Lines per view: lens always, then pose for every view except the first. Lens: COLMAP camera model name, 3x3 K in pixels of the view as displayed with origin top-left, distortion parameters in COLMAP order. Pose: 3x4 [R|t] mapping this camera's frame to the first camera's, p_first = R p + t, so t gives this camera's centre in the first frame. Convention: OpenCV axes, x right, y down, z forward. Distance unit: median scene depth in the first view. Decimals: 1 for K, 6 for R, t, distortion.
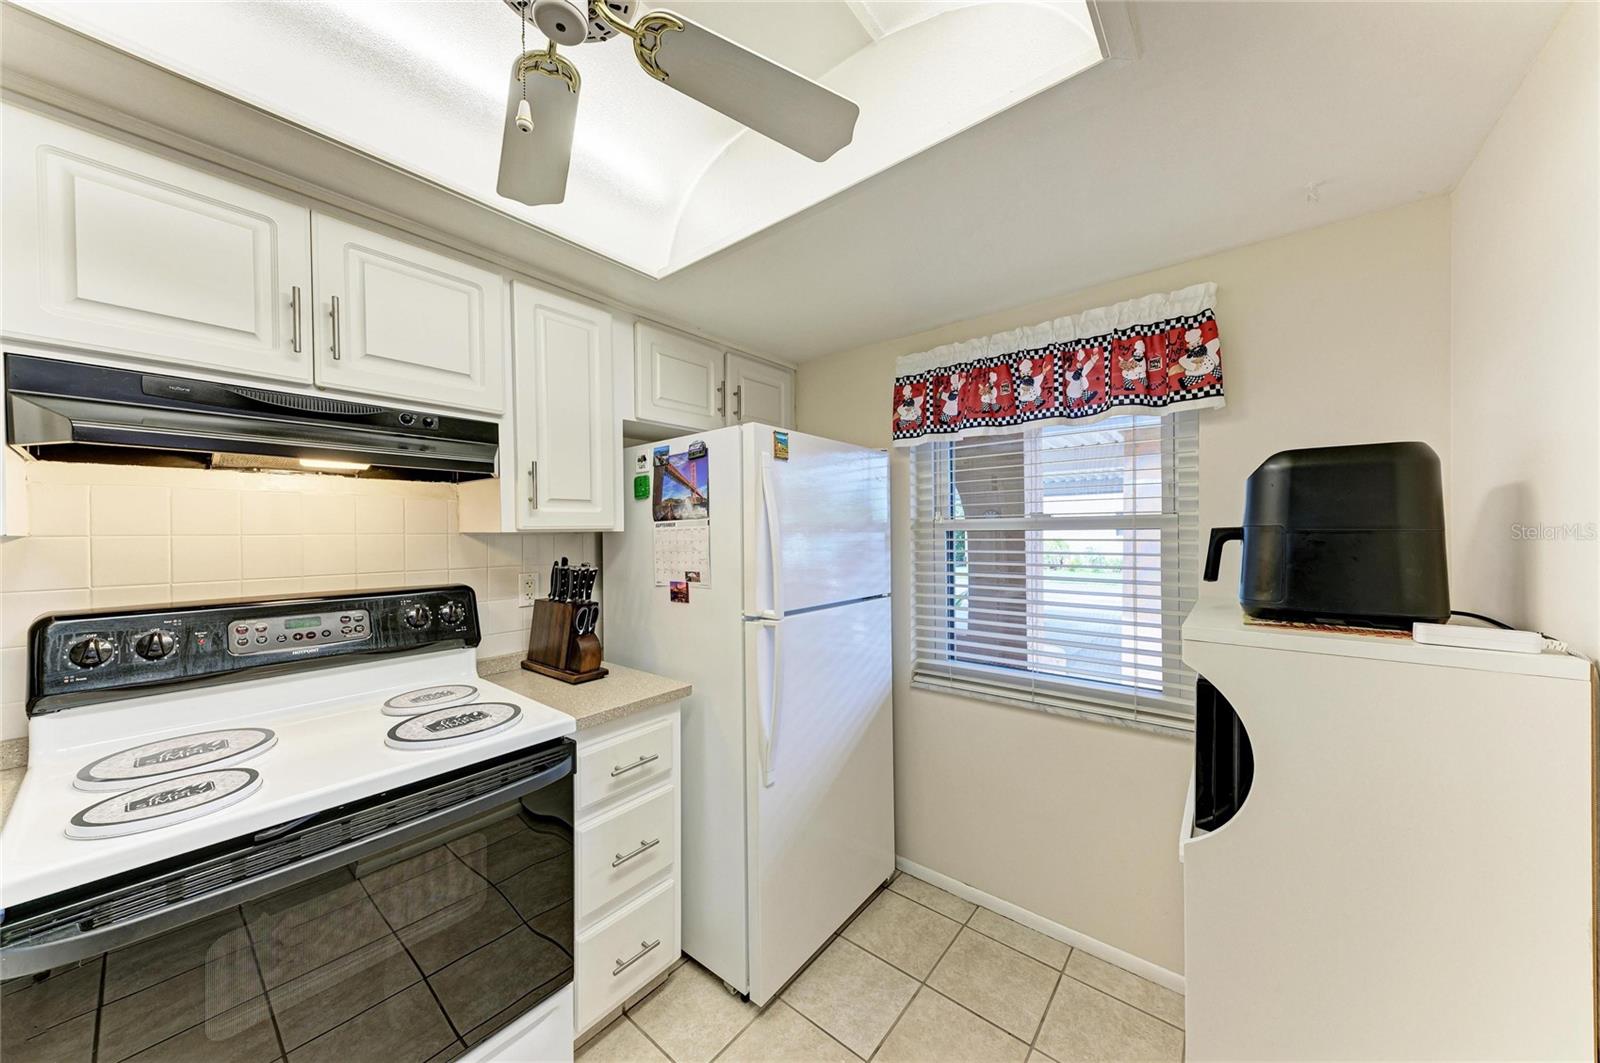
lens RADIAL K [[535.6, 0, 802.6], [0, 535.6, 529.8], [0, 0, 1]] dist [0.019938, -0.000038]
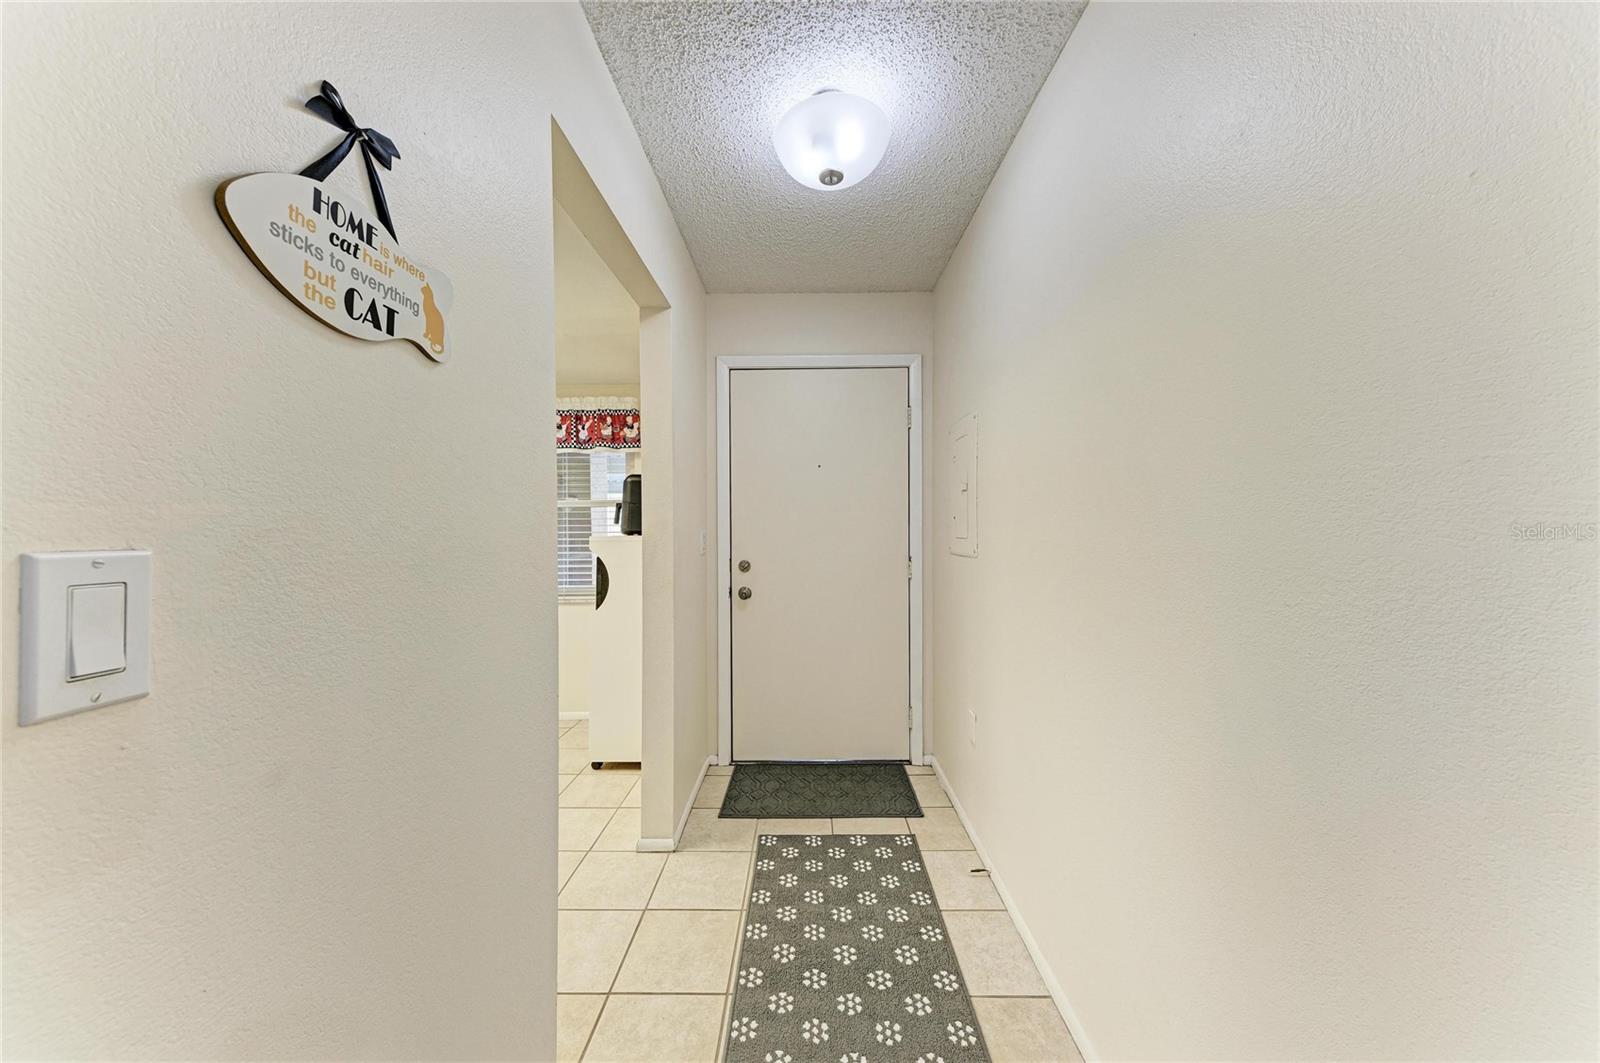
lens RADIAL K [[526.8, 0, 795.7], [0, 526.8, 535.9], [0, 0, 1]] dist [0.000518, -0.000070]
pose [[0.794104, -0.001315, 0.607781, -0.056183], [-0.006746, 0.999917, 0.010978, 0.095616], [-0.607745, -0.012818, 0.794029, -1.151273]]
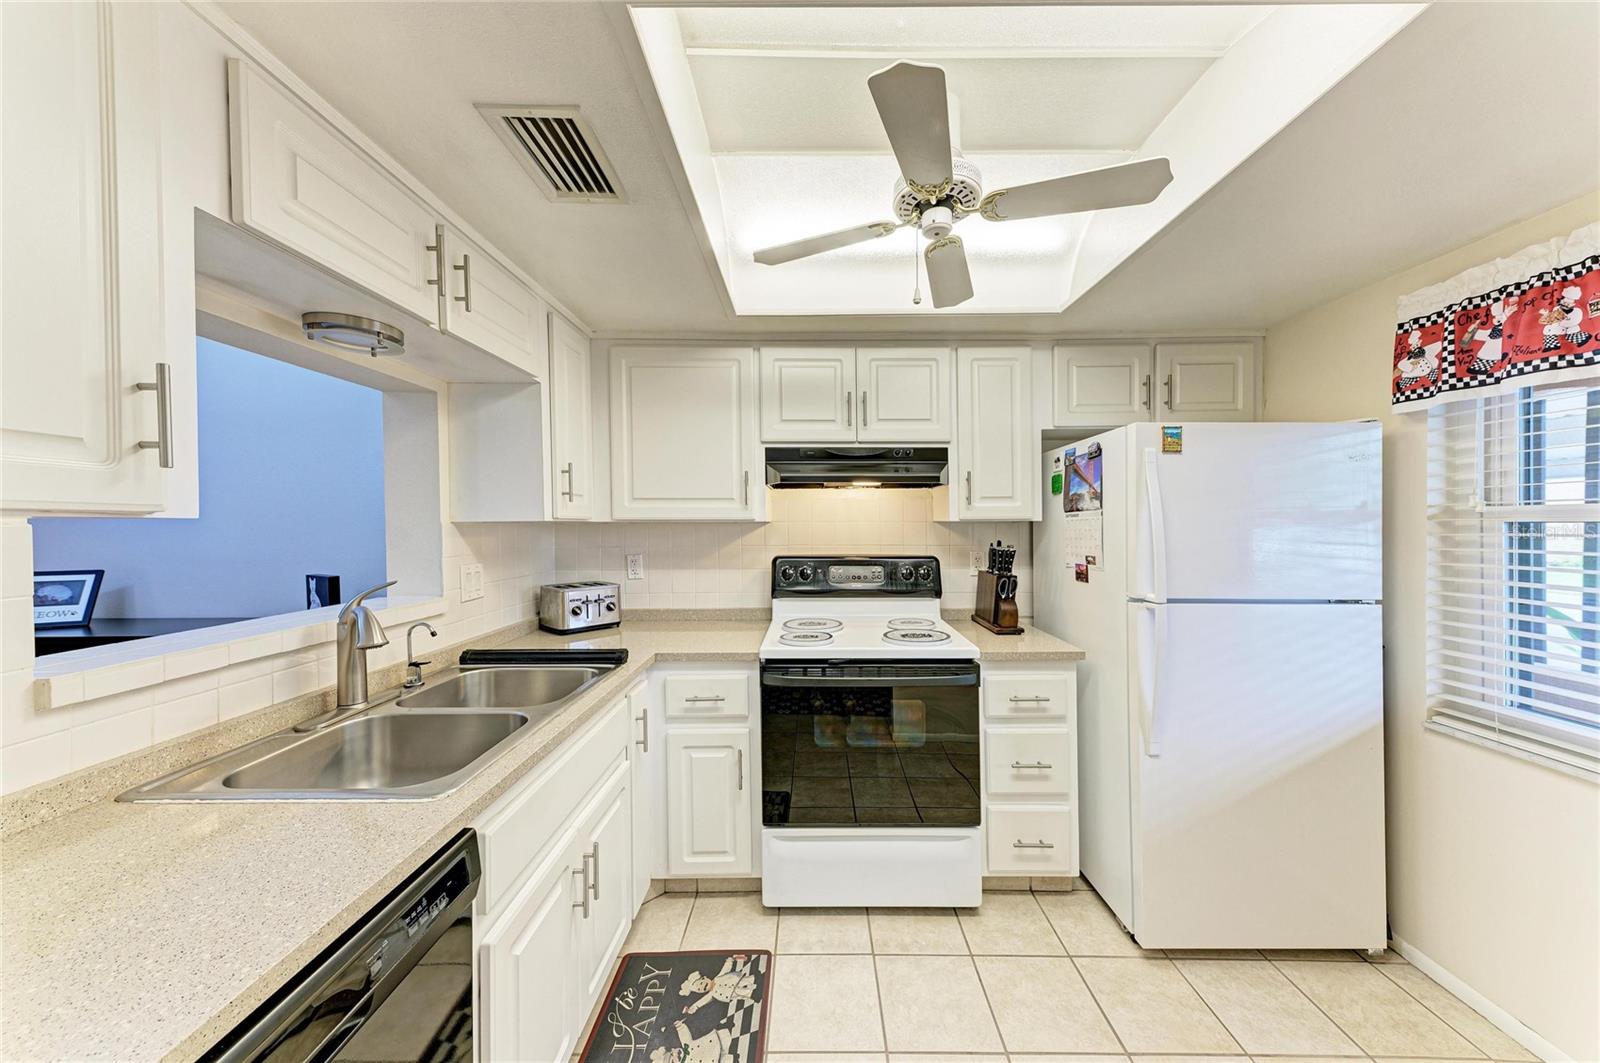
lens RADIAL K [[546.5, 0, 805.1], [0, 546.5, 519.5], [0, 0, 1]] dist [0.009314, 0.000002]
pose [[0.622498, 0.005891, -0.782599, 0.356139], [0.000450, 0.999969, 0.007885, -0.011030], [0.782621, -0.005261, 0.622476, -0.232609]]
